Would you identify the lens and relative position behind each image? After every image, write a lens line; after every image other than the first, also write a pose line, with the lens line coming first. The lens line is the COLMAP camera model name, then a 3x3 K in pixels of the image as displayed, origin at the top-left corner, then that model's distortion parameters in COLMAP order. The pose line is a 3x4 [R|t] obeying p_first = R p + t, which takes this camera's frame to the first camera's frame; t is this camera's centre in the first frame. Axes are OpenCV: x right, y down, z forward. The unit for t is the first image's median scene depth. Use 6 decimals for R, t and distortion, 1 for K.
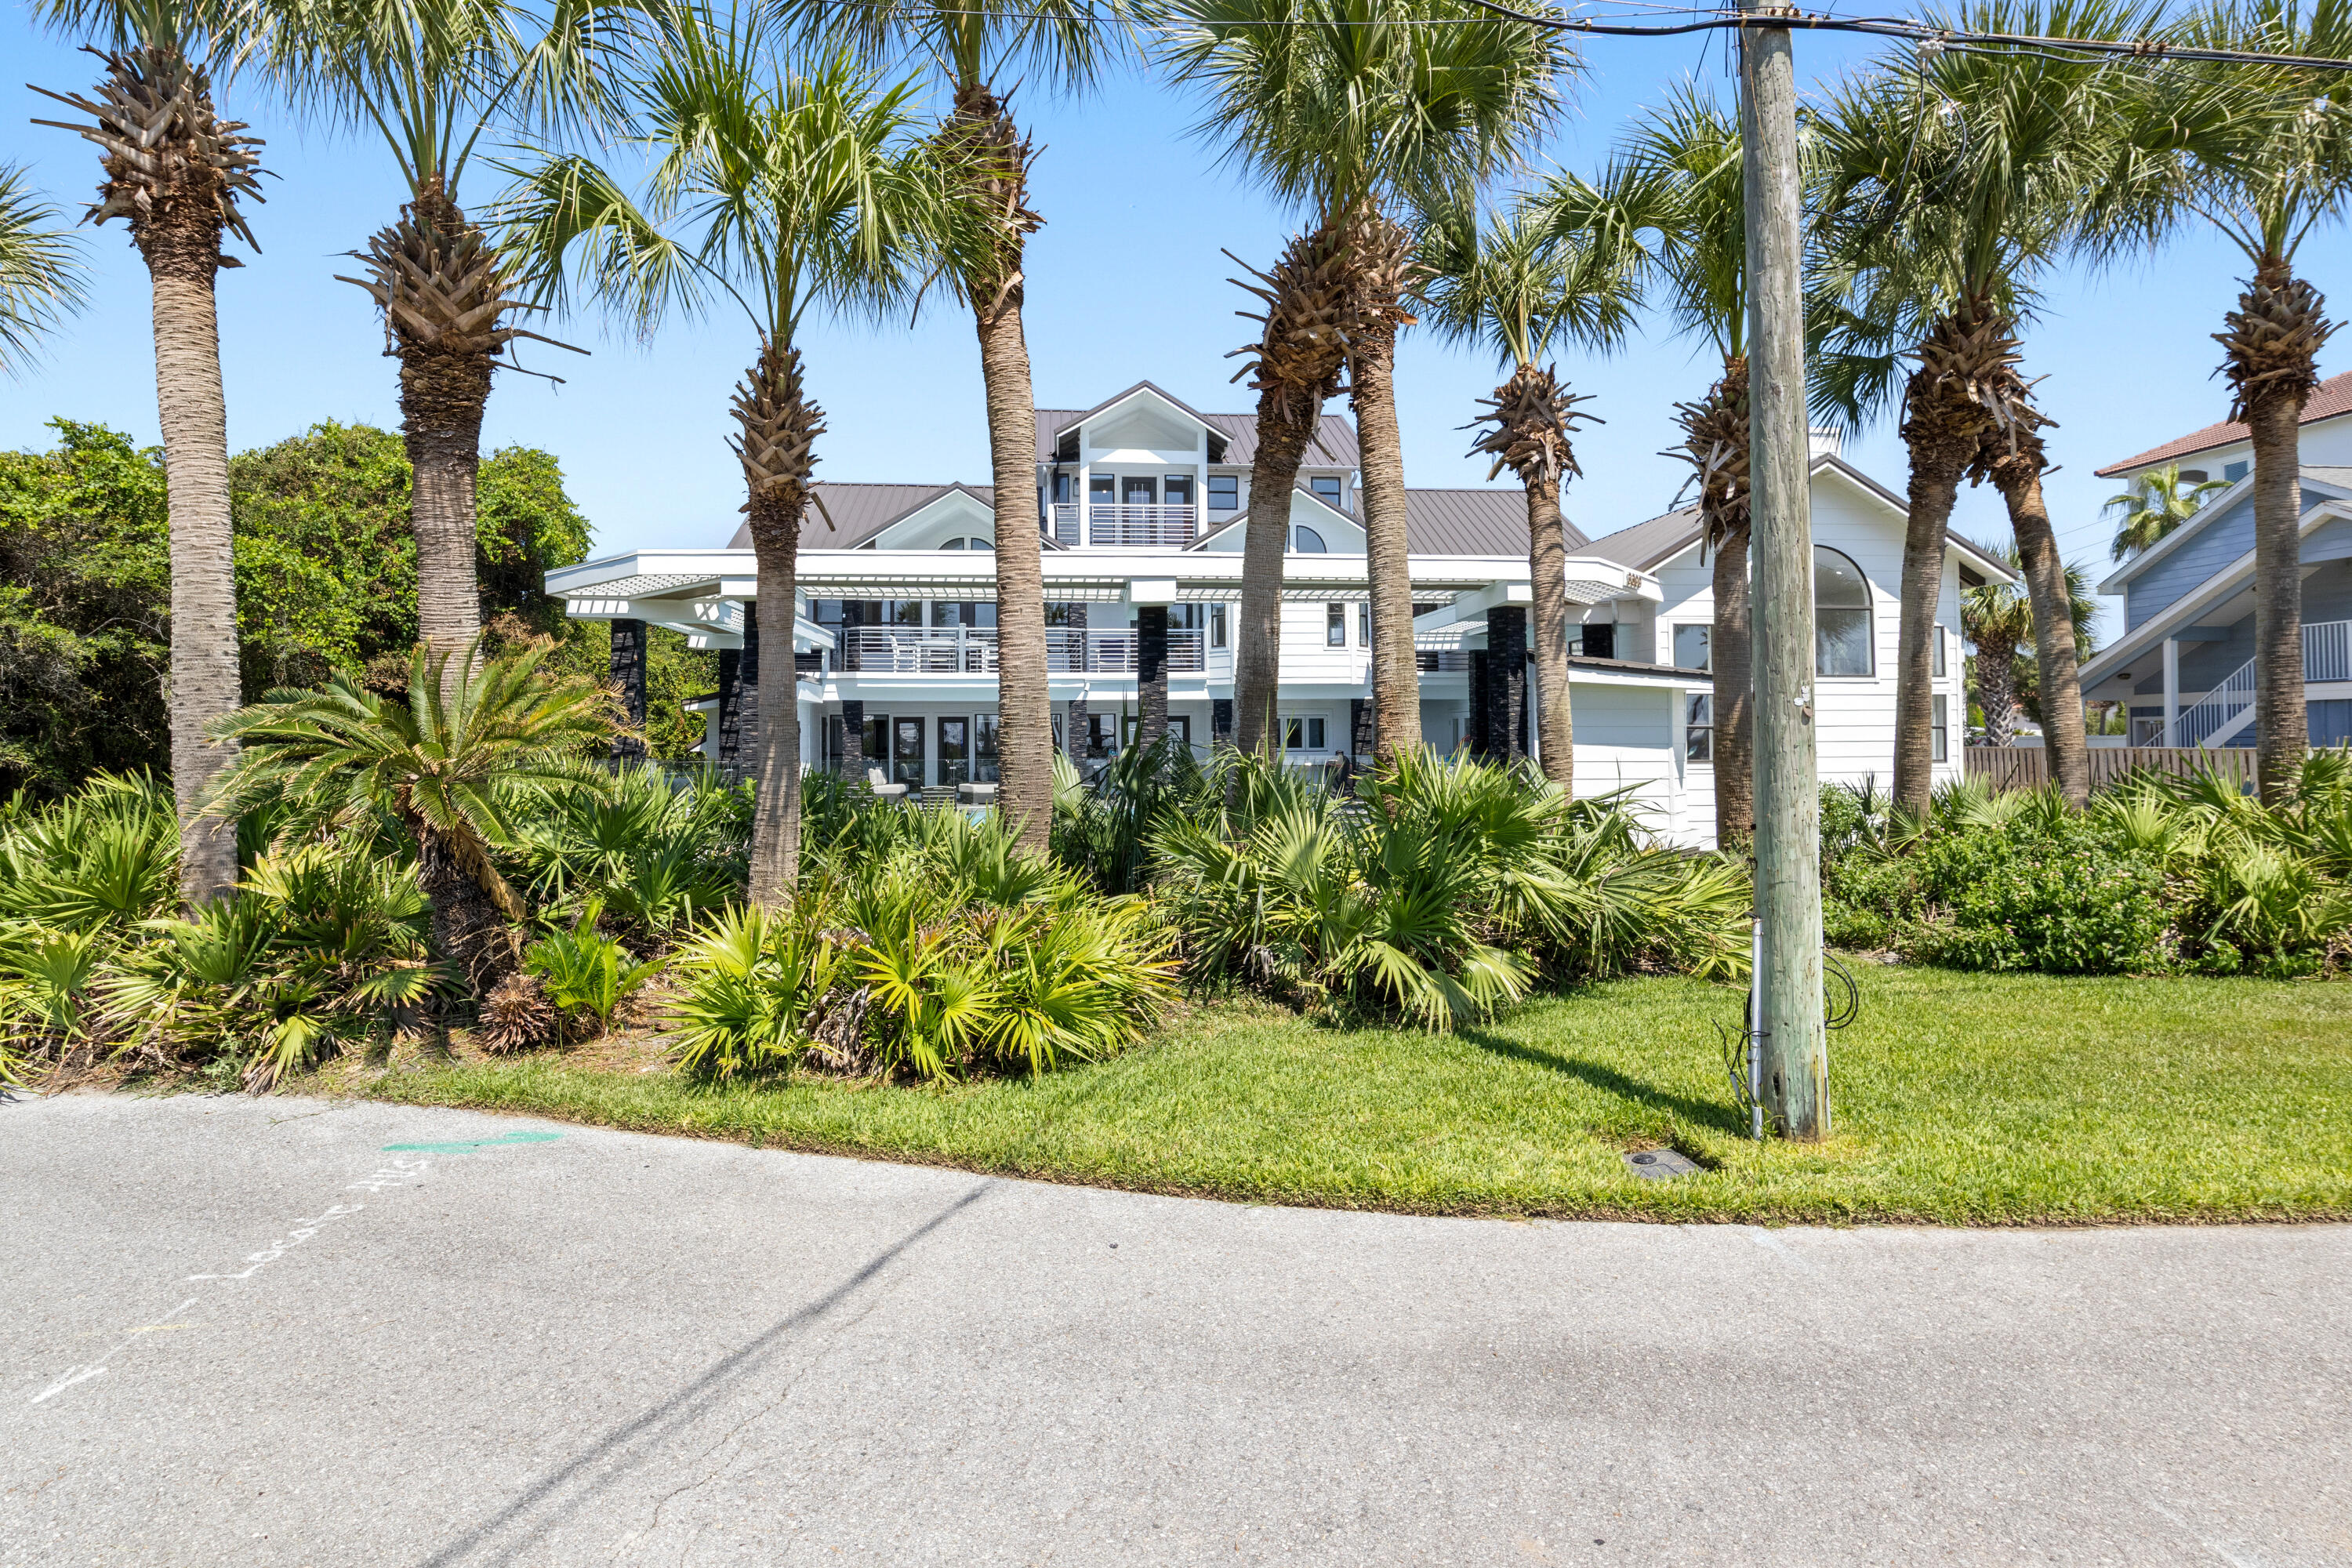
lens RADIAL K [[1187.3, 0, 1172.3], [0, 1187.3, 762.2], [0, 0, 1]] dist [-0.017999, 0.002462]
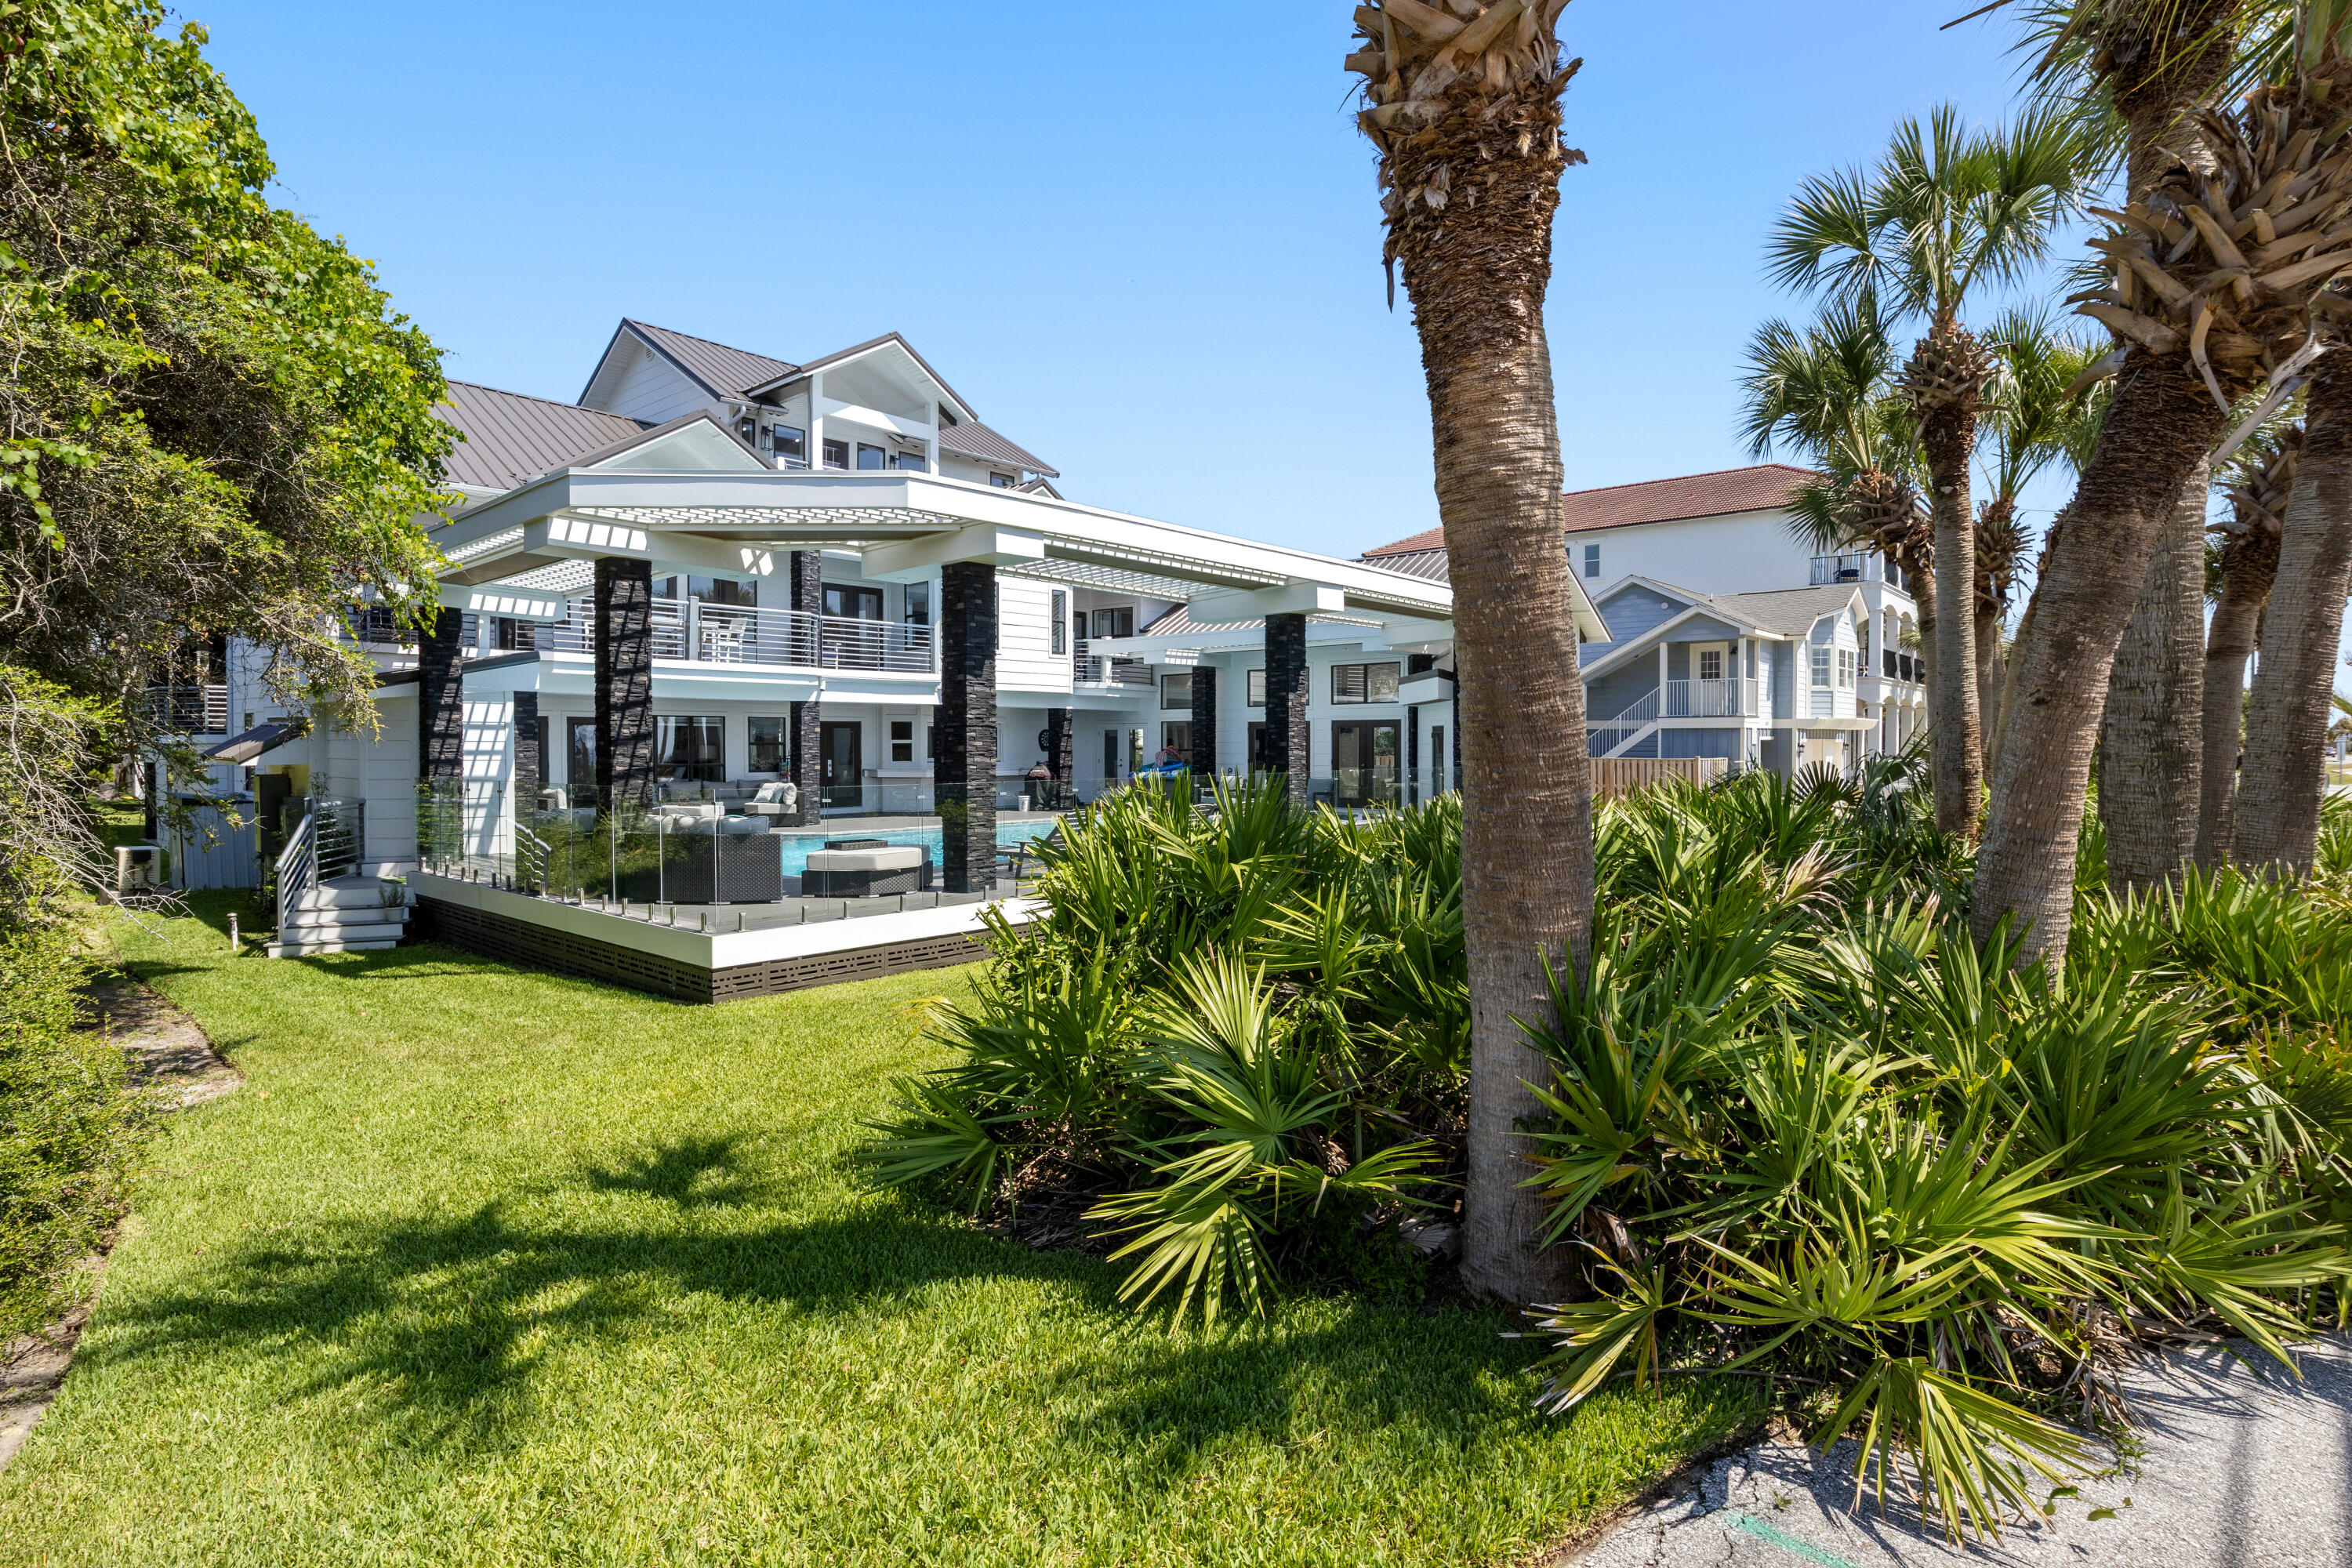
lens RADIAL K [[1187.3, 0, 1177.8], [0, 1187.3, 778.1], [0, 0, 1]] dist [-0.017999, 0.002462]
pose [[0.717021, -0.013507, 0.696921, -0.468856], [0.008598, 0.999908, 0.010533, -0.005118], [-0.696999, -0.001560, 0.717071, 0.228875]]
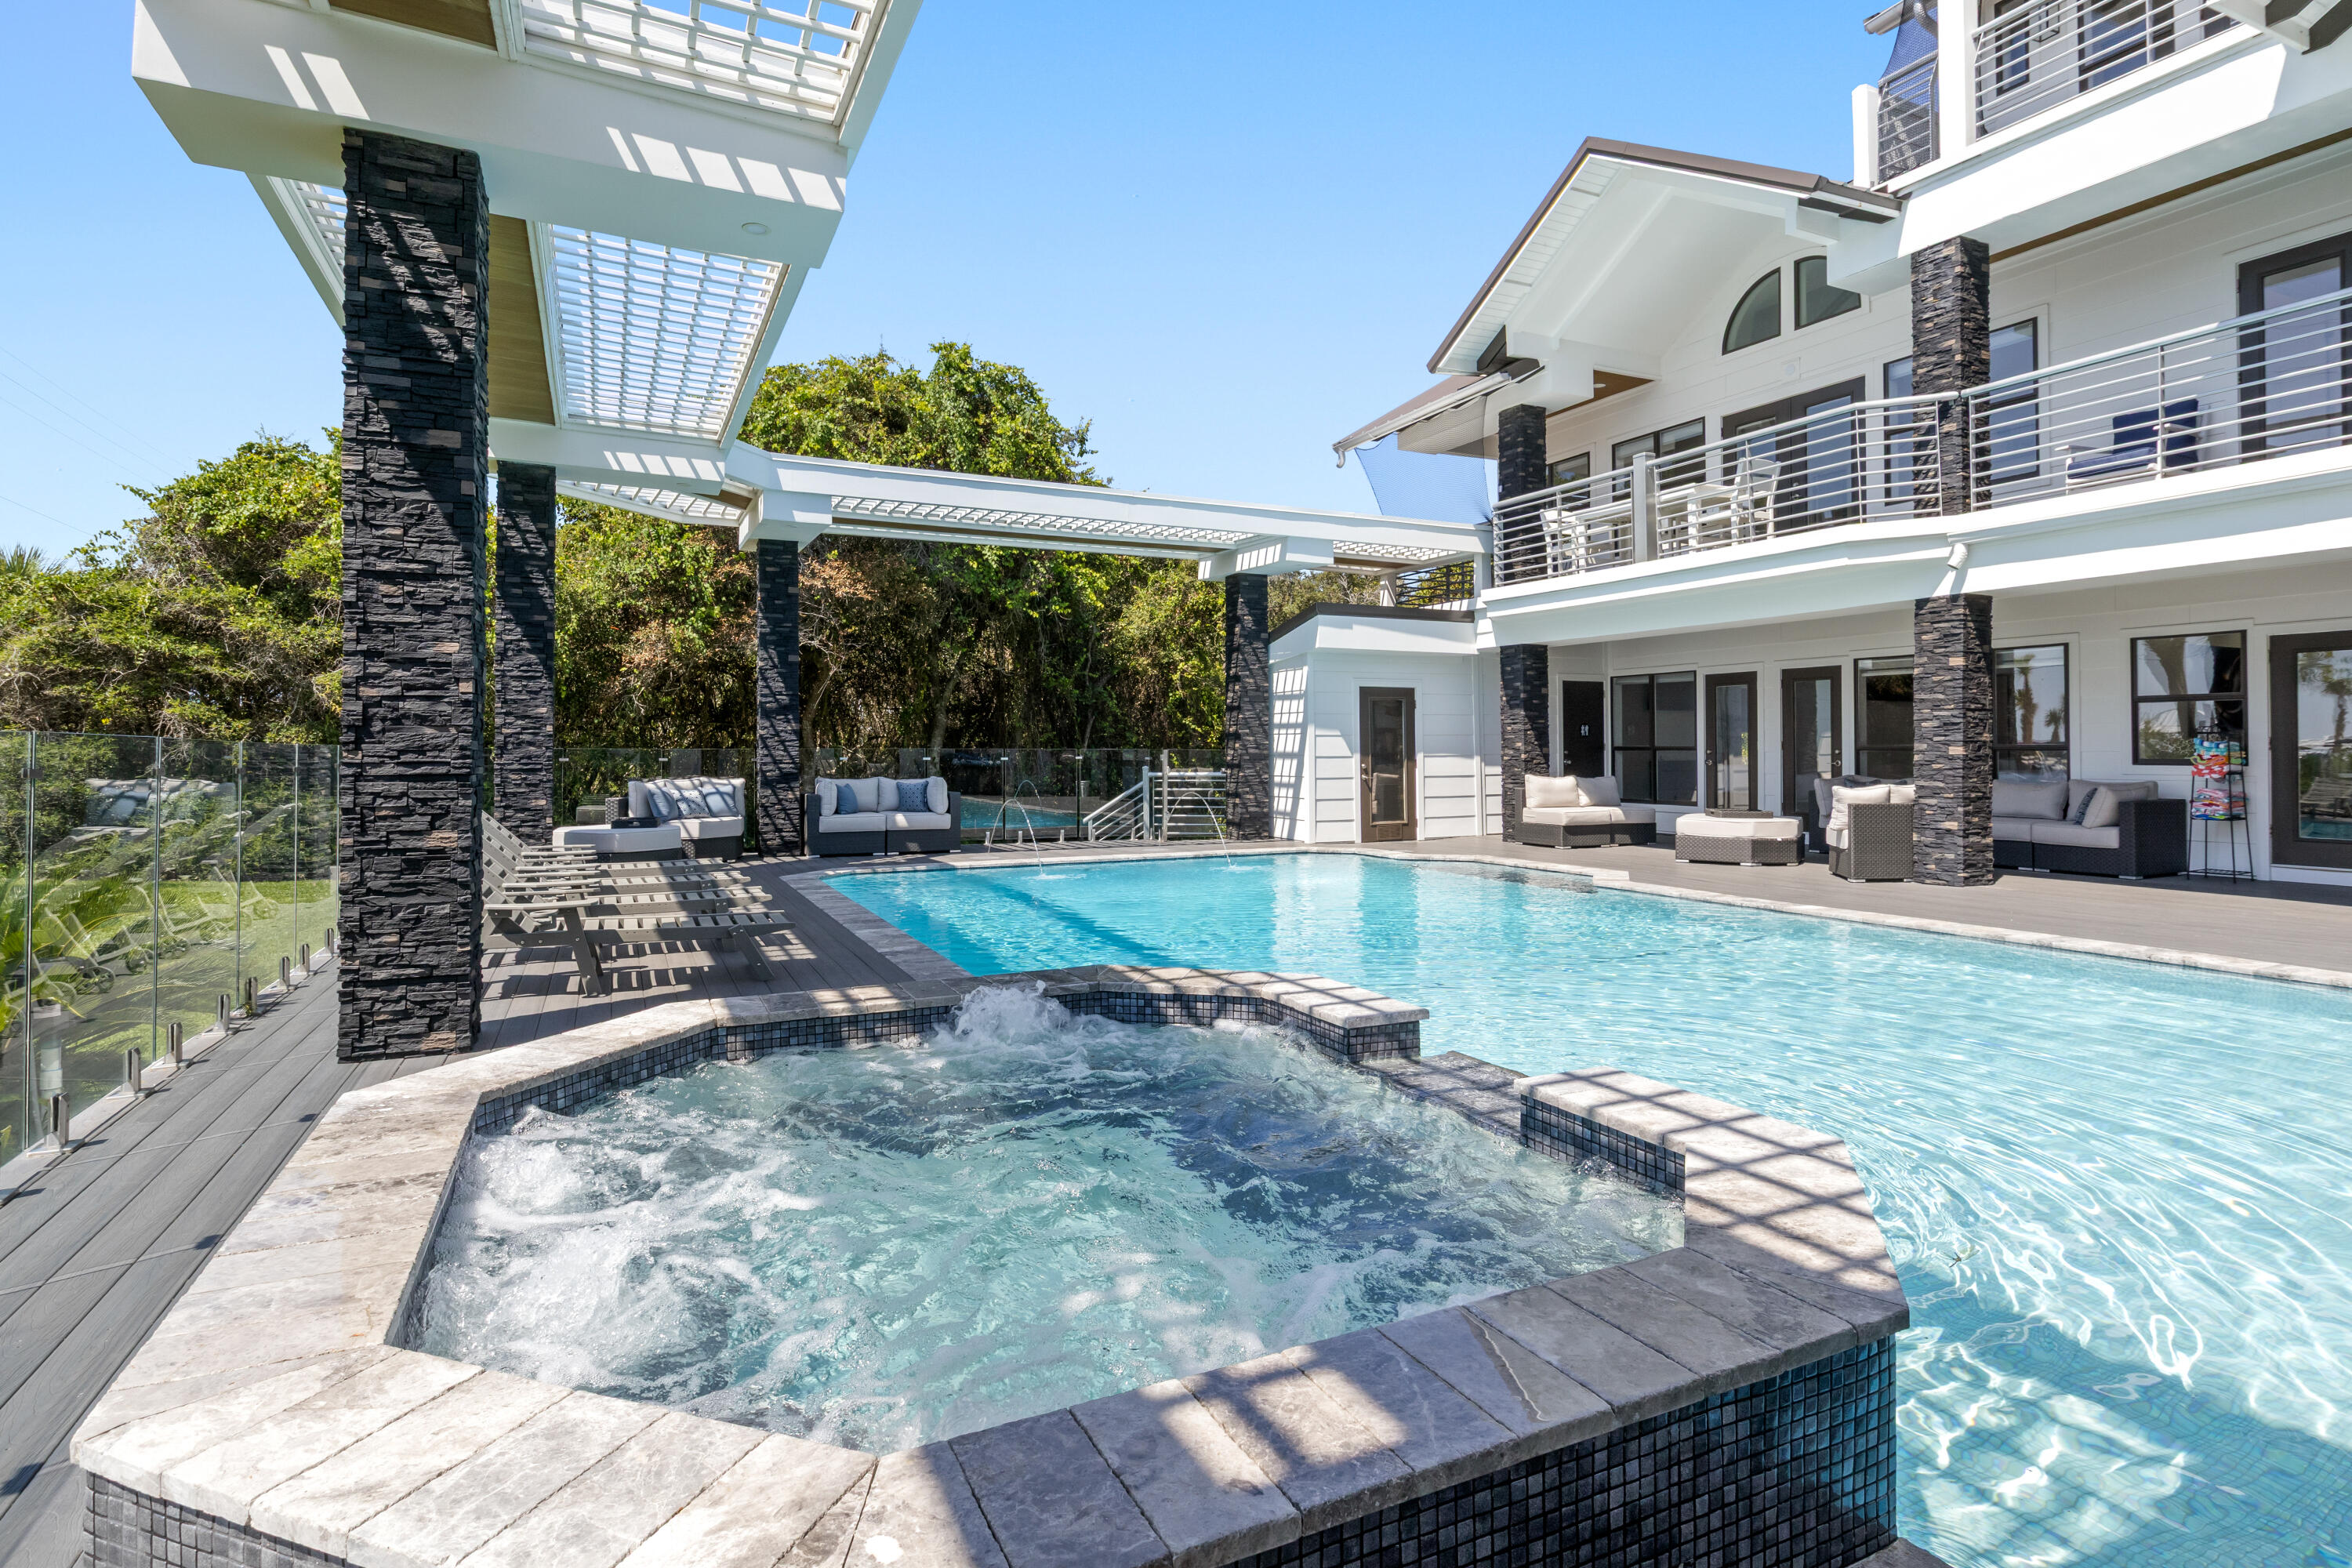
lens RADIAL K [[1187.3, 0, 1163.2], [0, 1187.3, 748.1], [0, 0, 1]] dist [-0.017999, 0.002462]
pose [[0.334871, 0.002952, -0.942259, 0.174909], [-0.012691, 0.999919, -0.001377, -0.003214], [0.942178, 0.012419, 0.334881, 0.659646]]
